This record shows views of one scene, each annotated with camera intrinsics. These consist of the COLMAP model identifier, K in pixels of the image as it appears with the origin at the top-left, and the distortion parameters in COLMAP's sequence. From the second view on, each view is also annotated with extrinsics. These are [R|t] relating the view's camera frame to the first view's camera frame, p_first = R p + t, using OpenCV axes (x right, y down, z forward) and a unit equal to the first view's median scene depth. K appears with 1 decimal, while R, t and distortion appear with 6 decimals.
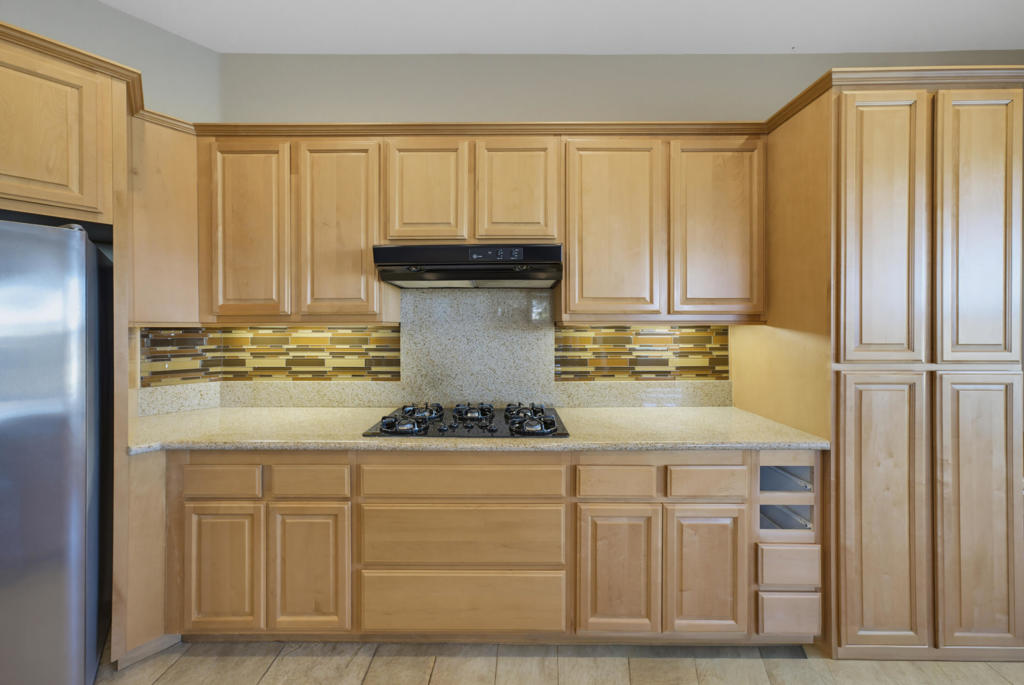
lens RADIAL K [[347.9, 0, 512.7], [0, 347.9, 327.5], [0, 0, 1]] dist [-0.013229, 0.006592]
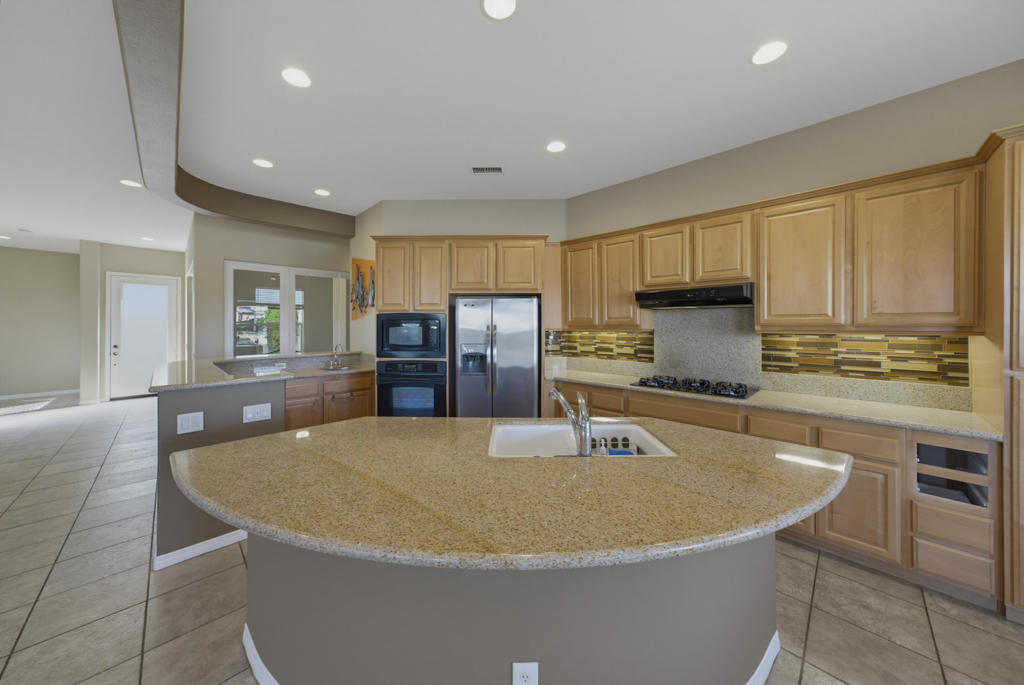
lens RADIAL K [[347.9, 0, 505.5], [0, 347.9, 323.9], [0, 0, 1]] dist [-0.013229, 0.006592]
pose [[0.700028, -0.001812, -0.714113, 0.458205], [-0.002028, 0.999988, -0.004525, -0.036166], [0.714113, 0.004616, 0.700016, -0.856609]]
